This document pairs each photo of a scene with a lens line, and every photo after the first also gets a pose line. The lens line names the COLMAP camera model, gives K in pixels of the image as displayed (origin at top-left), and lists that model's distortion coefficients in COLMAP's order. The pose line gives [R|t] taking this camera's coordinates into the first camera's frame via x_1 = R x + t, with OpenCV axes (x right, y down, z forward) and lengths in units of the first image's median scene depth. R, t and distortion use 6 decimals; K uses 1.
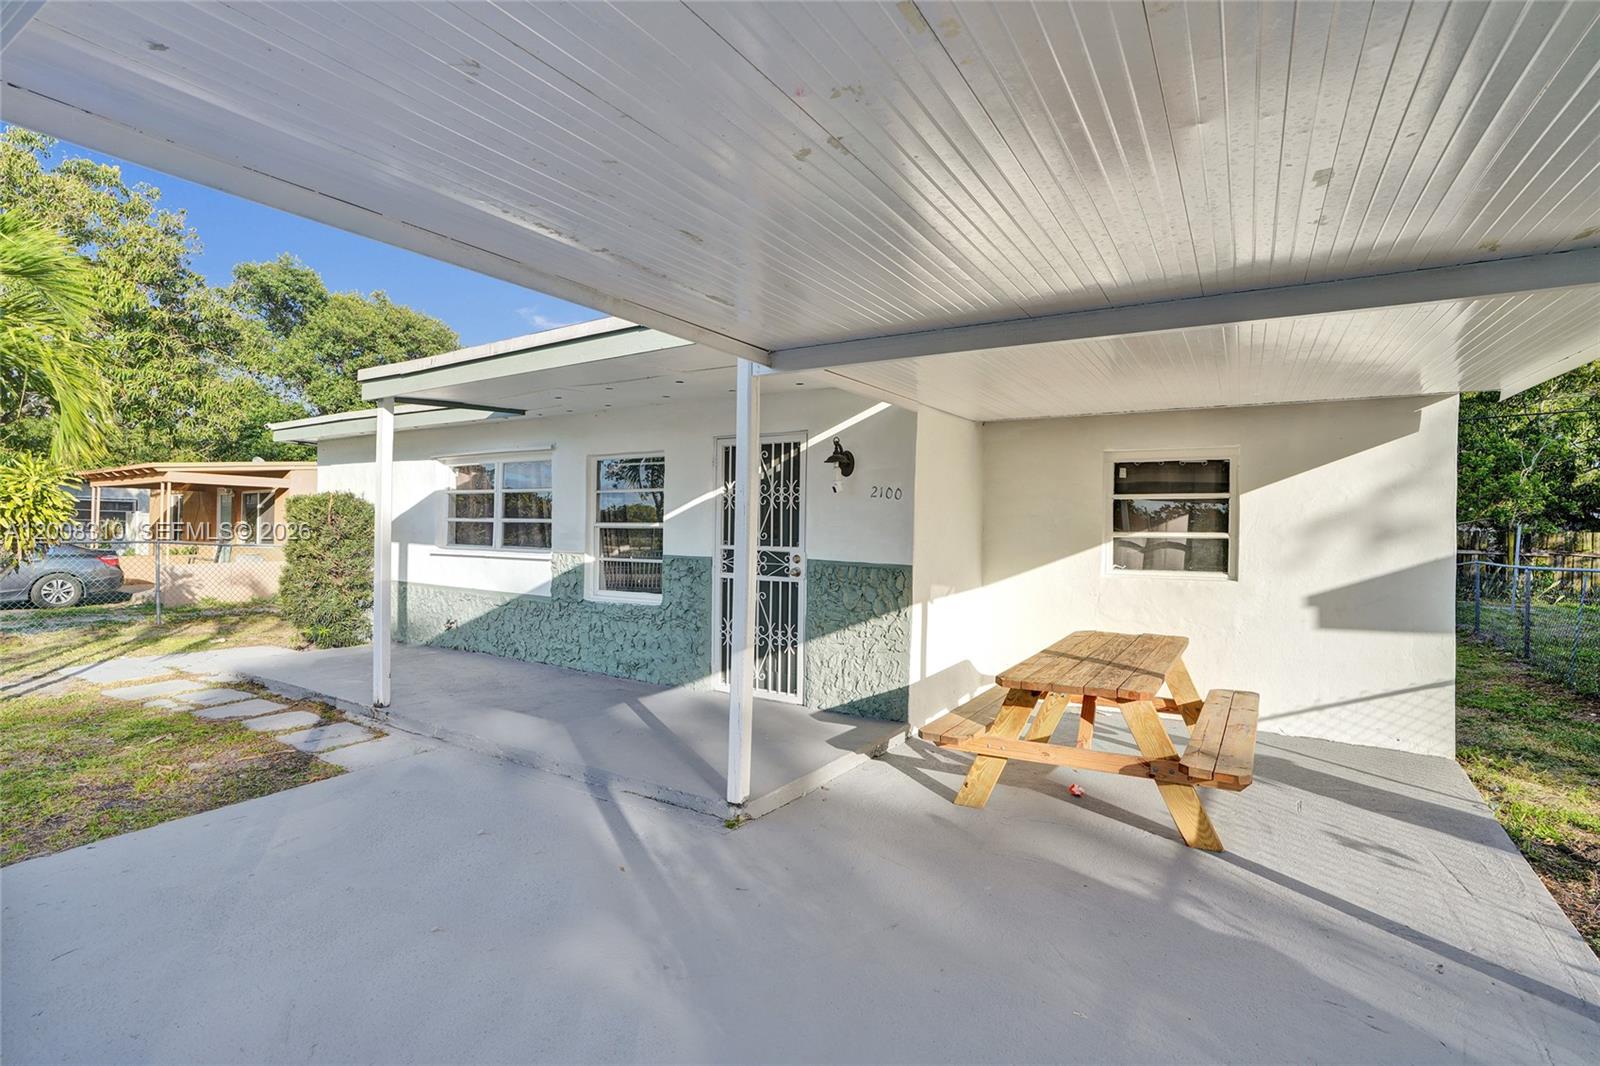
lens RADIAL K [[723.4, 0, 800.0], [0, 723.4, 533.0], [0, 0, 1]] dist [-0.000457, 0.000019]
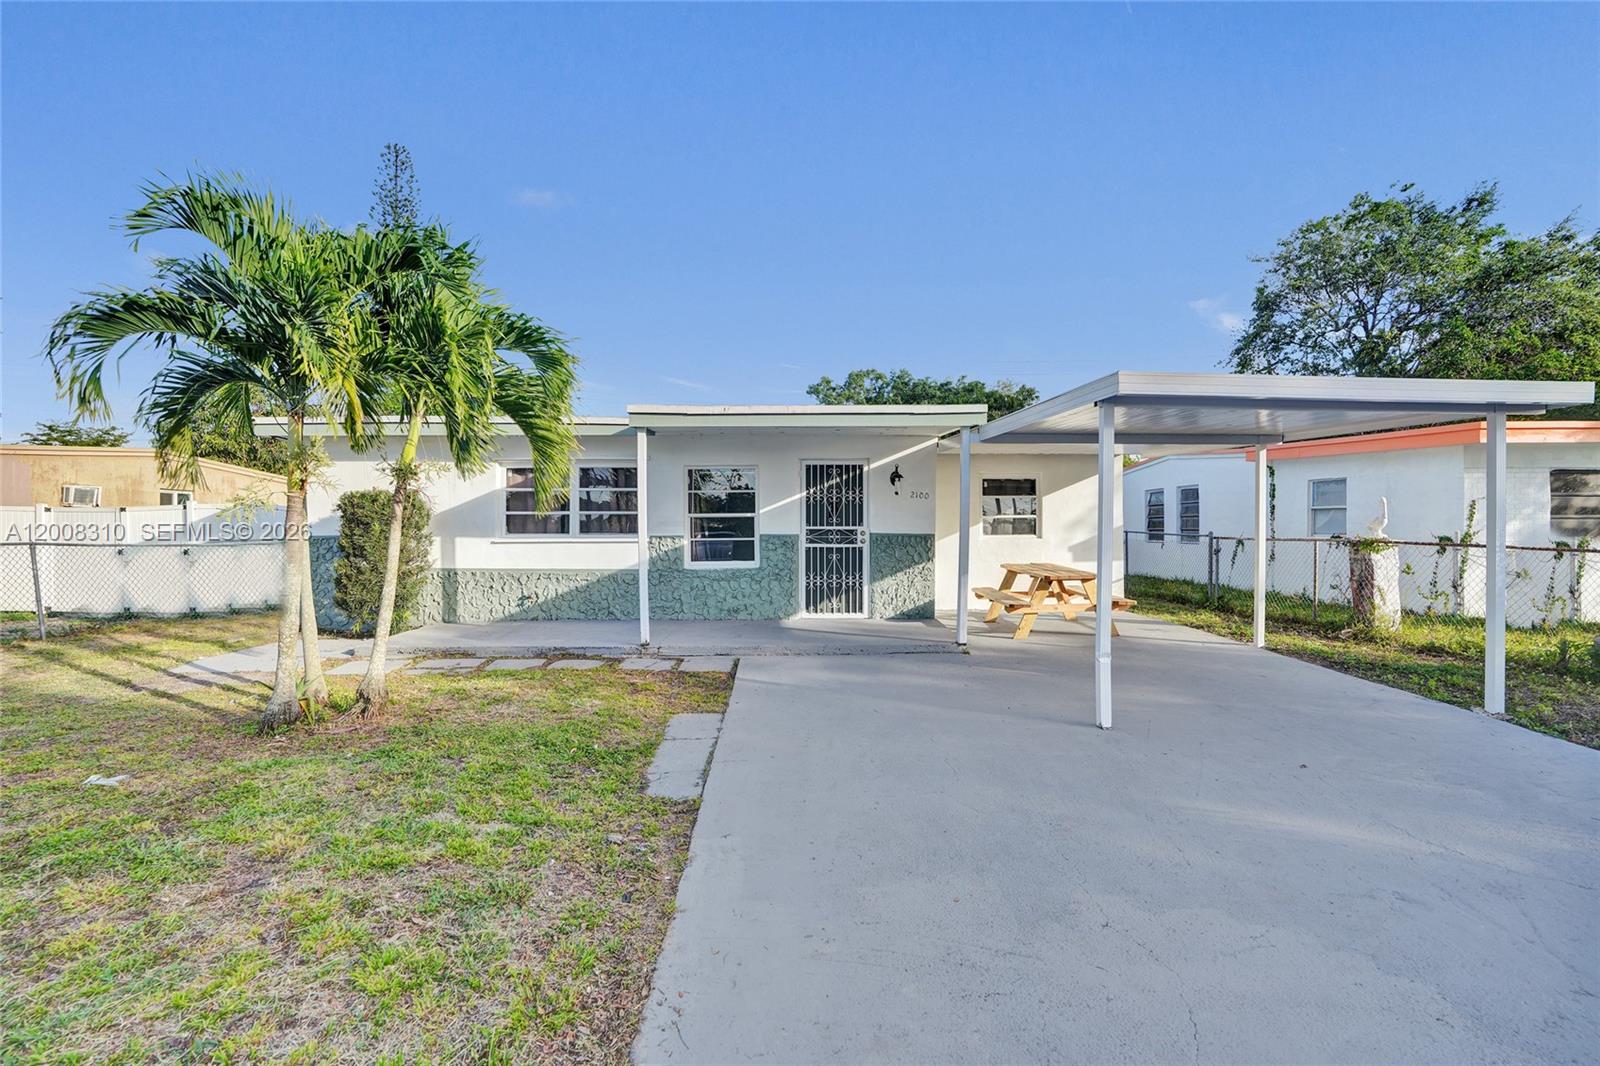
lens RADIAL K [[723.4, 0, 800.0], [0, 723.4, 533.0], [0, 0, 1]] dist [-0.000457, 0.000019]
pose [[0.851595, -0.025145, 0.523596, -0.988141], [0.018334, 0.999666, 0.018190, 0.001345], [-0.523879, -0.005891, 0.851772, -0.365080]]
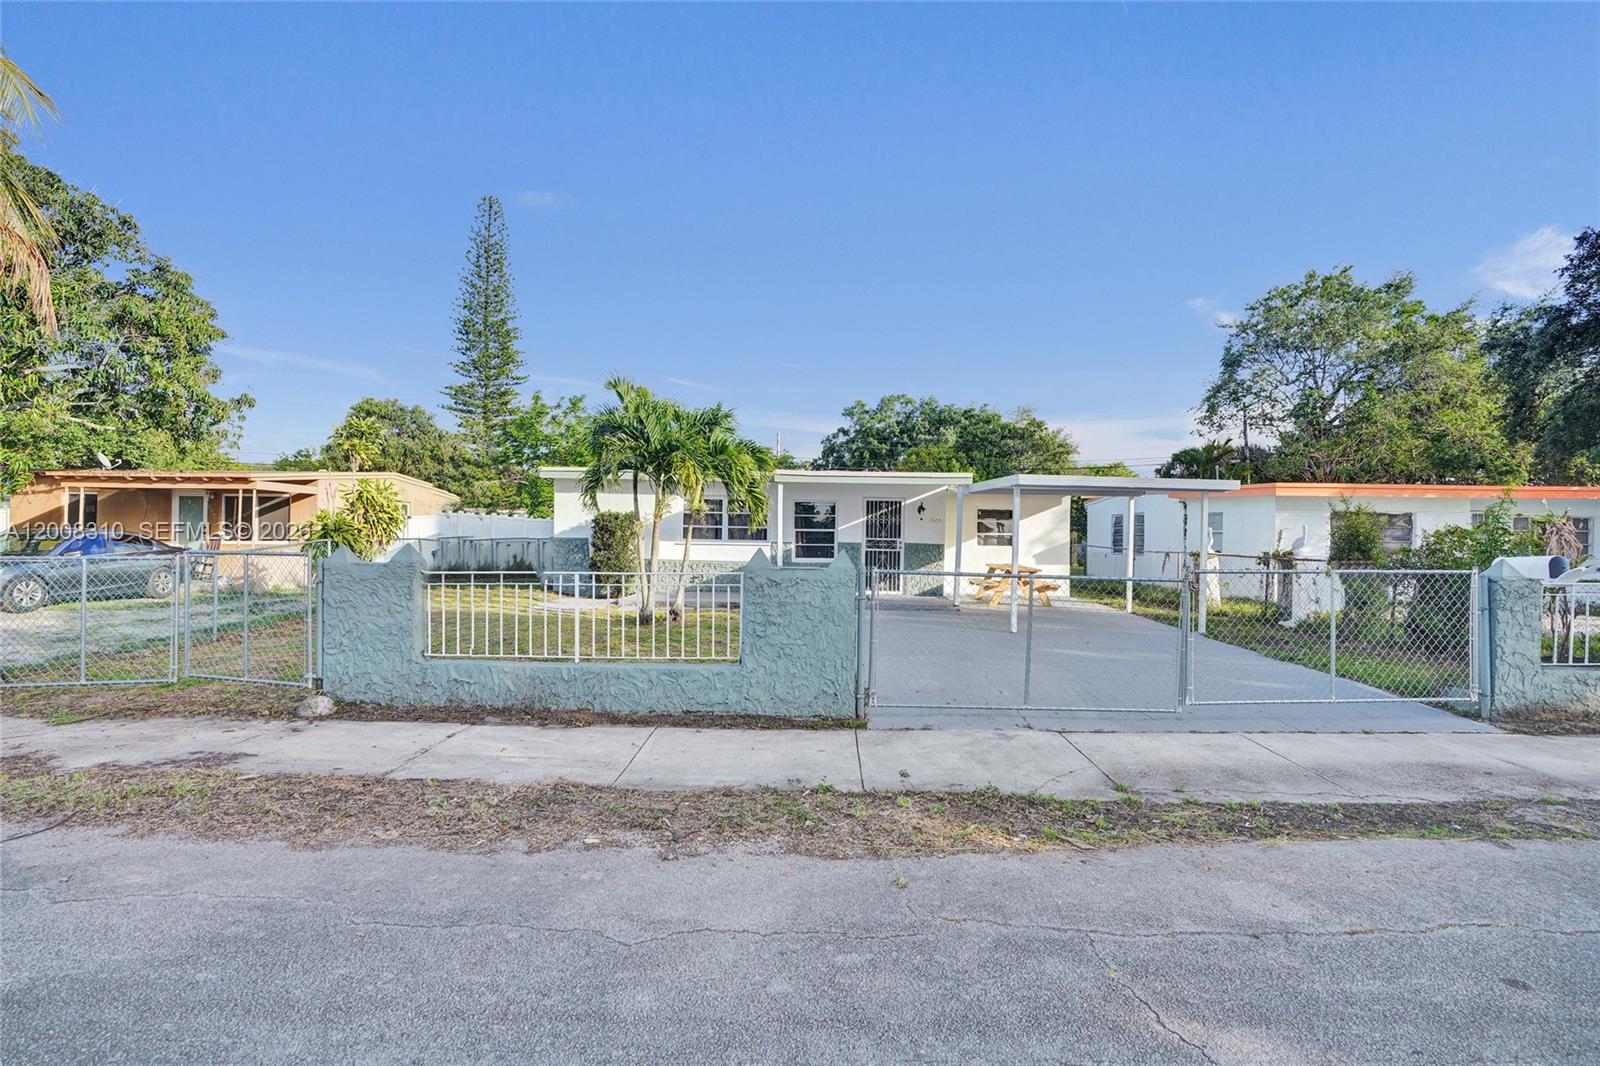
lens RADIAL K [[723.4, 0, 800.0], [0, 723.4, 533.0], [0, 0, 1]] dist [-0.000457, 0.000019]
pose [[0.869617, -0.001677, 0.493725, -1.667048], [-0.001267, 0.999983, 0.005629, -0.016671], [-0.493726, -0.005521, 0.869600, -1.205300]]
